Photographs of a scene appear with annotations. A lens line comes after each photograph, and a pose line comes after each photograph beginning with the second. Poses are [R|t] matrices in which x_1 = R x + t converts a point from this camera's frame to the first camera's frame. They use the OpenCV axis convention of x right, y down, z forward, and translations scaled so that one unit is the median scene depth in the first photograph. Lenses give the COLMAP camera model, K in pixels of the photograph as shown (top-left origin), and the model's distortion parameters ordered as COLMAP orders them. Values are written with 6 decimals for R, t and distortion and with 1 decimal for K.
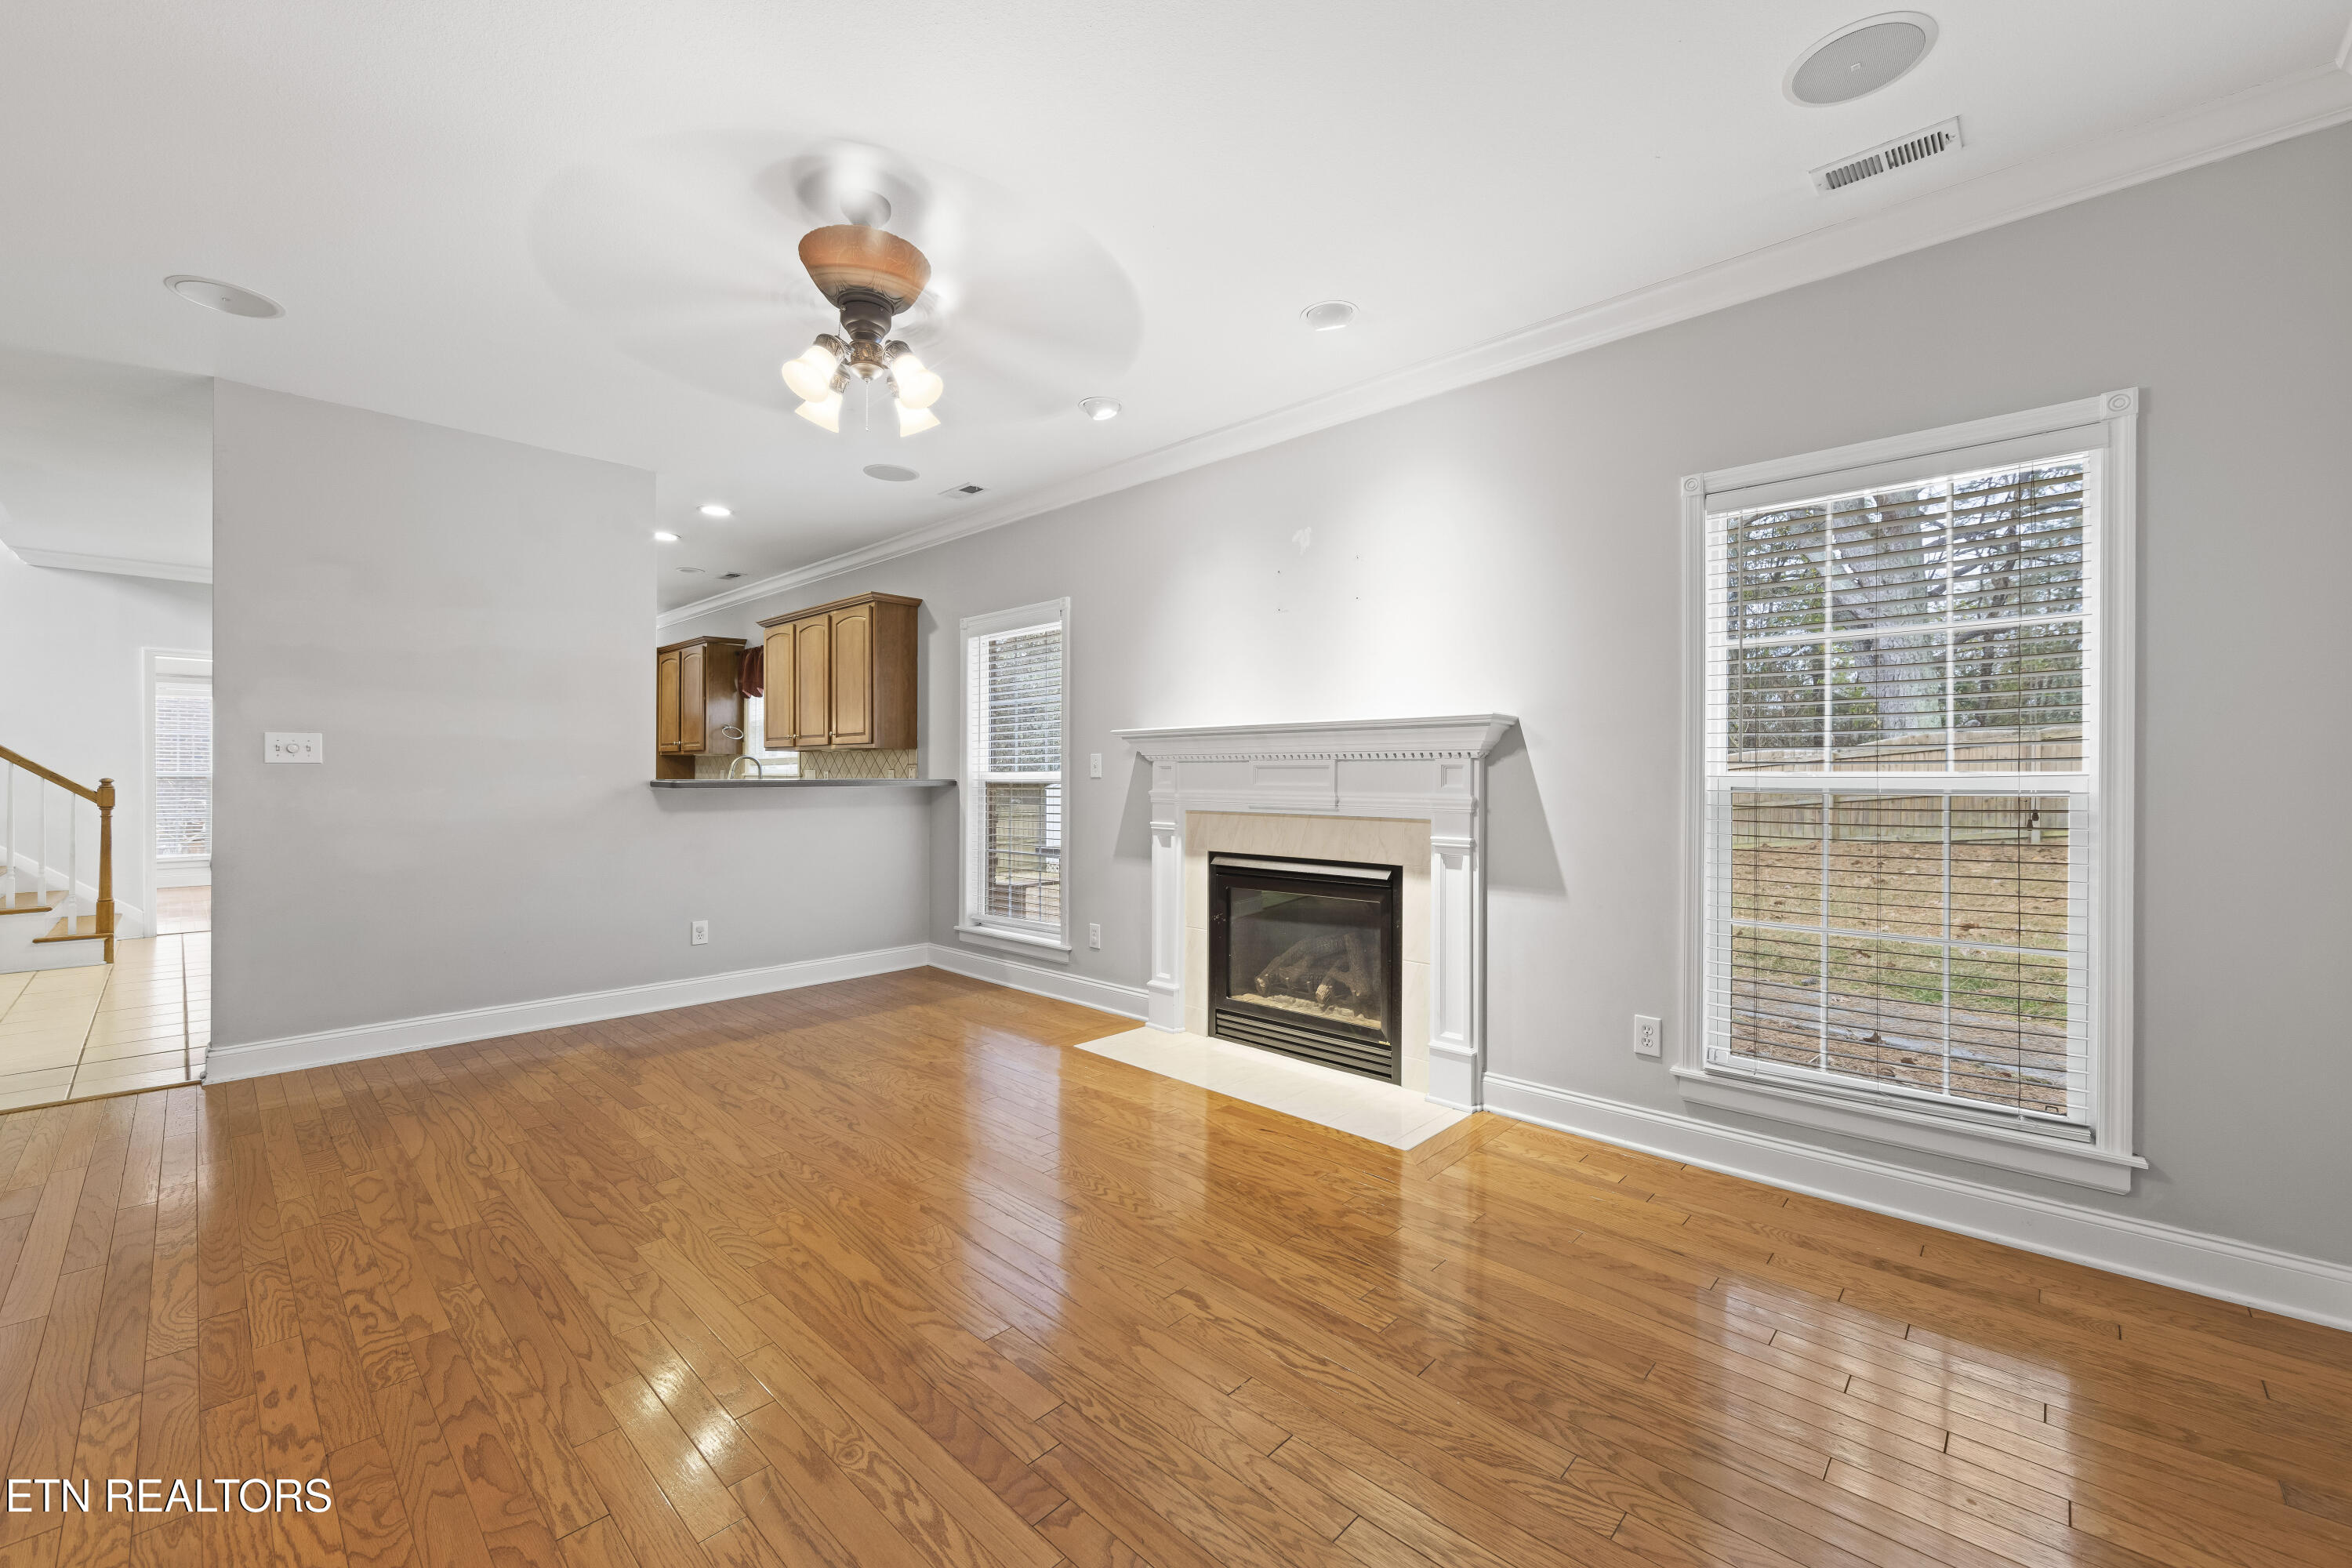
lens RADIAL K [[940.9, 0, 1186.9], [0, 940.9, 773.5], [0, 0, 1]] dist [-0.001923, -0.000066]
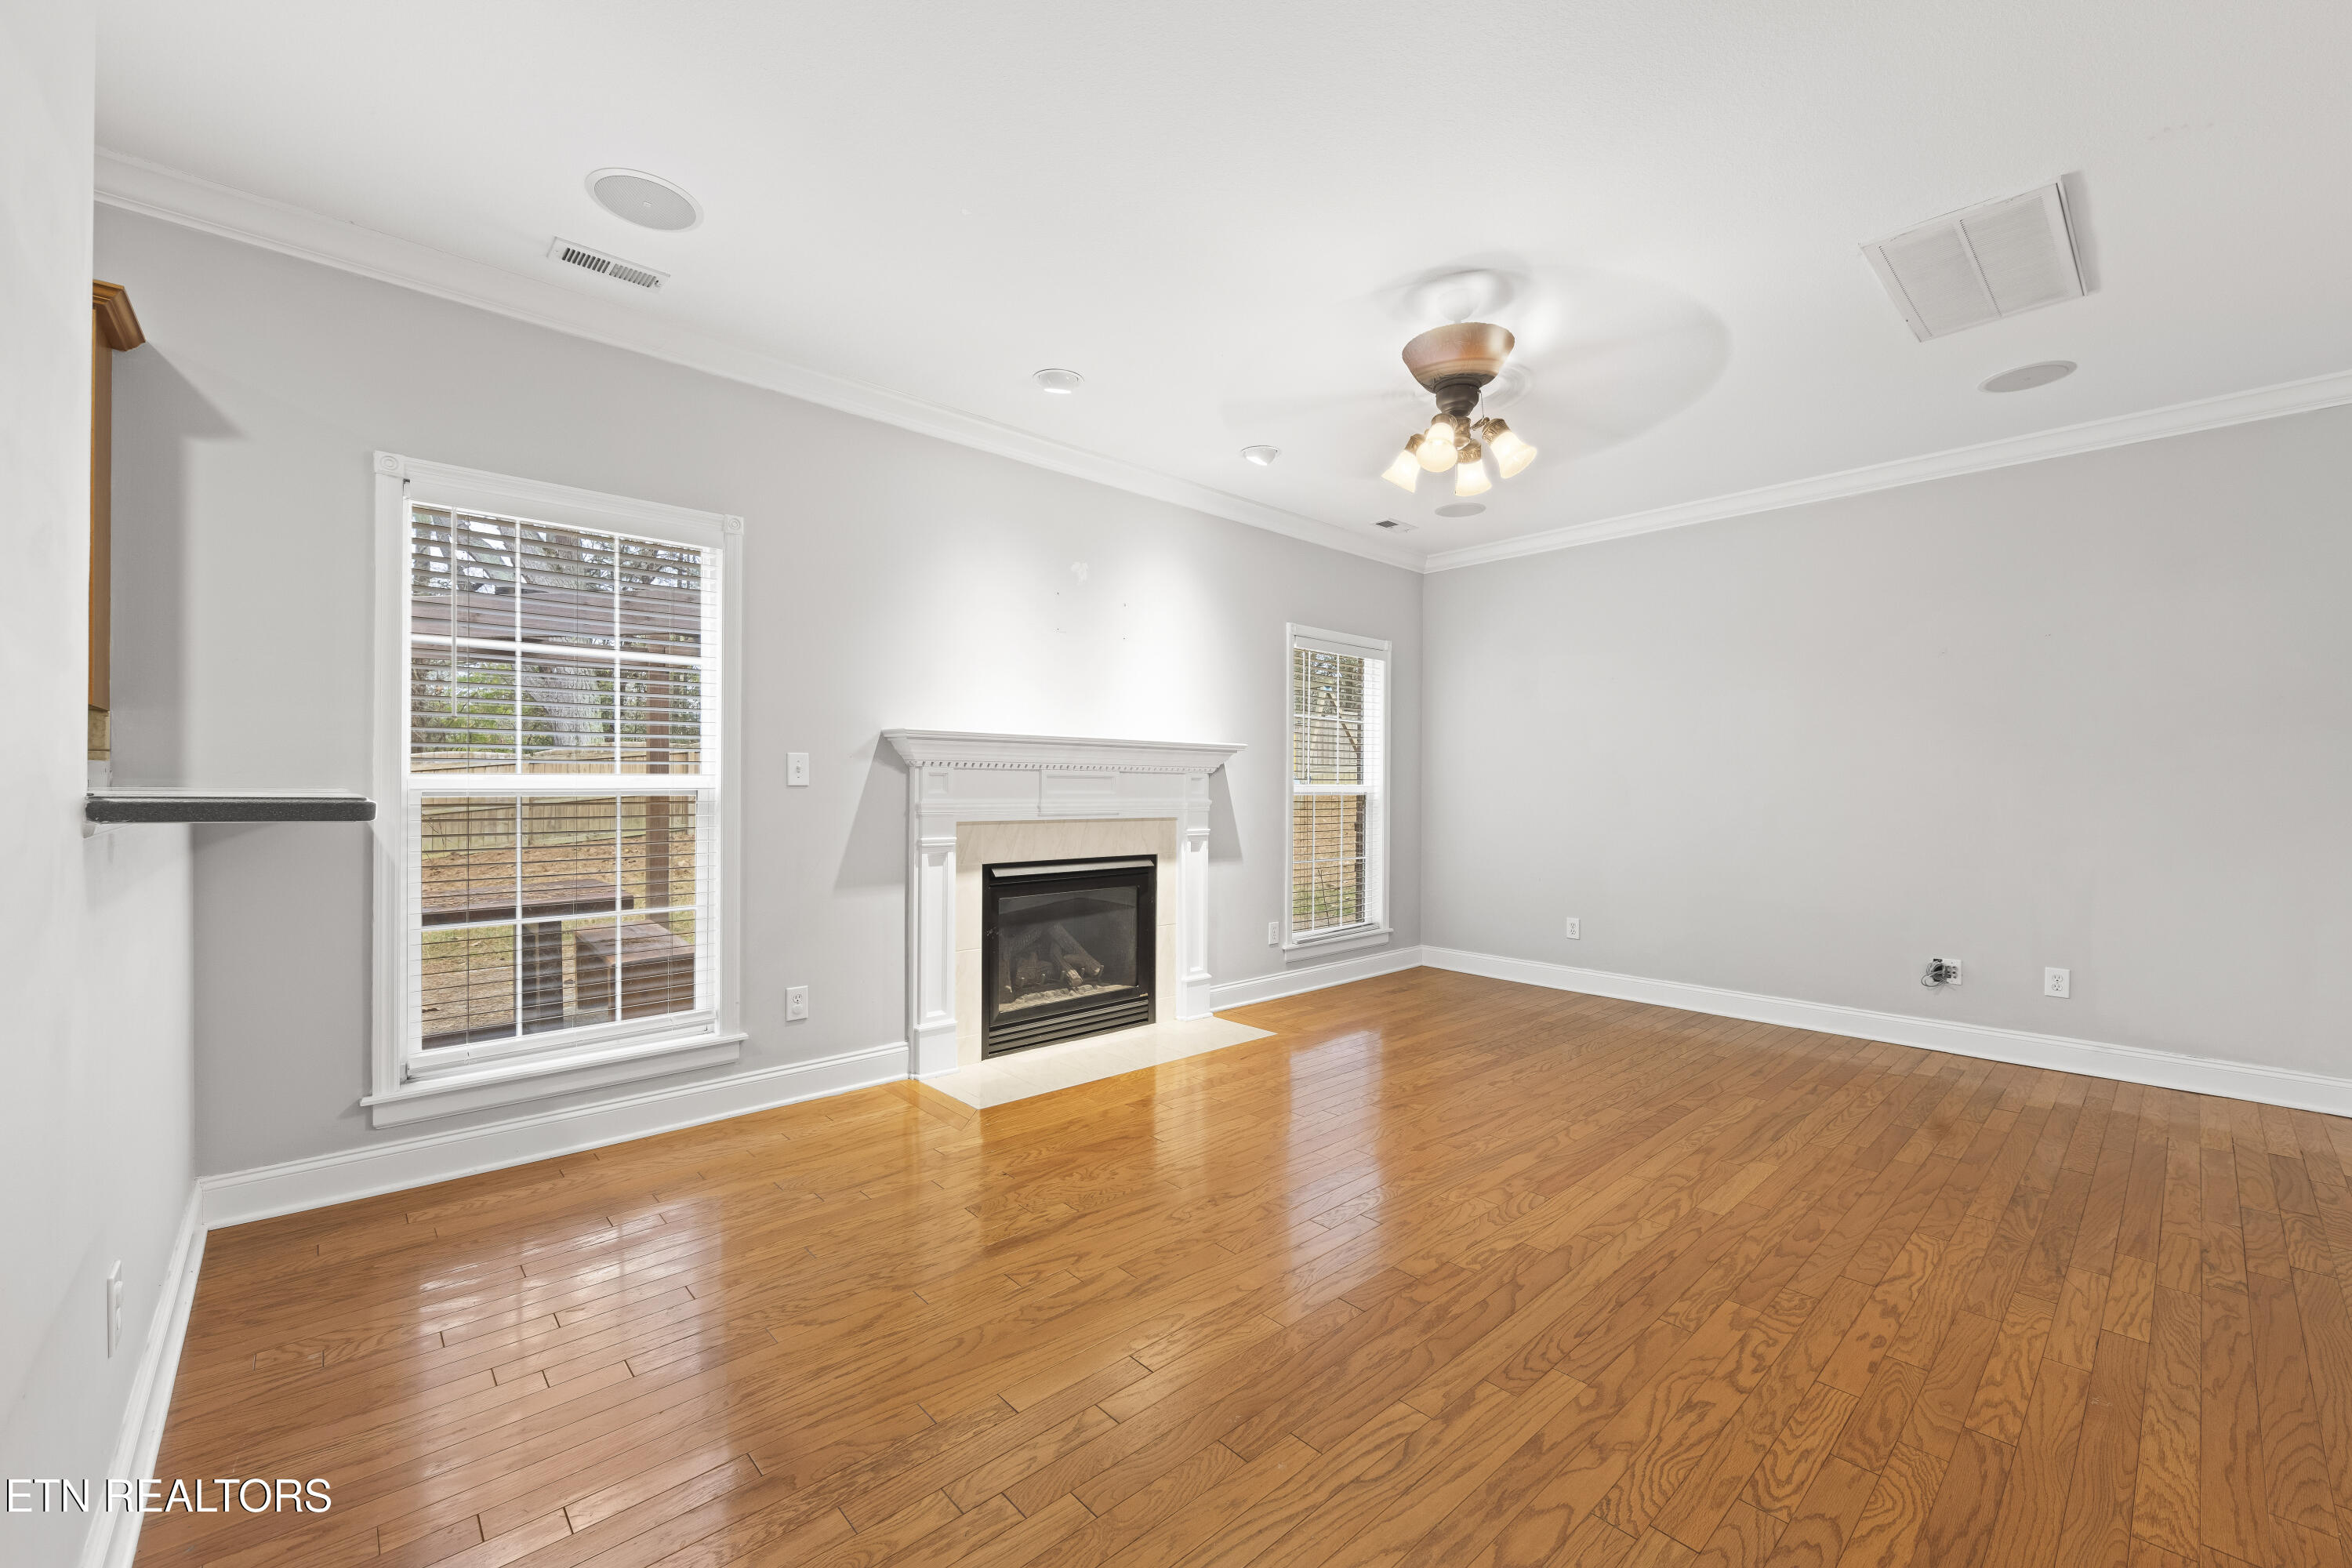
lens RADIAL K [[953.3, 0, 1168.0], [0, 953.3, 792.8], [0, 0, 1]] dist [-0.001014, -0.000306]
pose [[0.072996, -0.008471, 0.997296, -1.153808], [-0.009876, 0.999909, 0.009216, 0.000494], [-0.997283, -0.010522, 0.072905, 0.941887]]
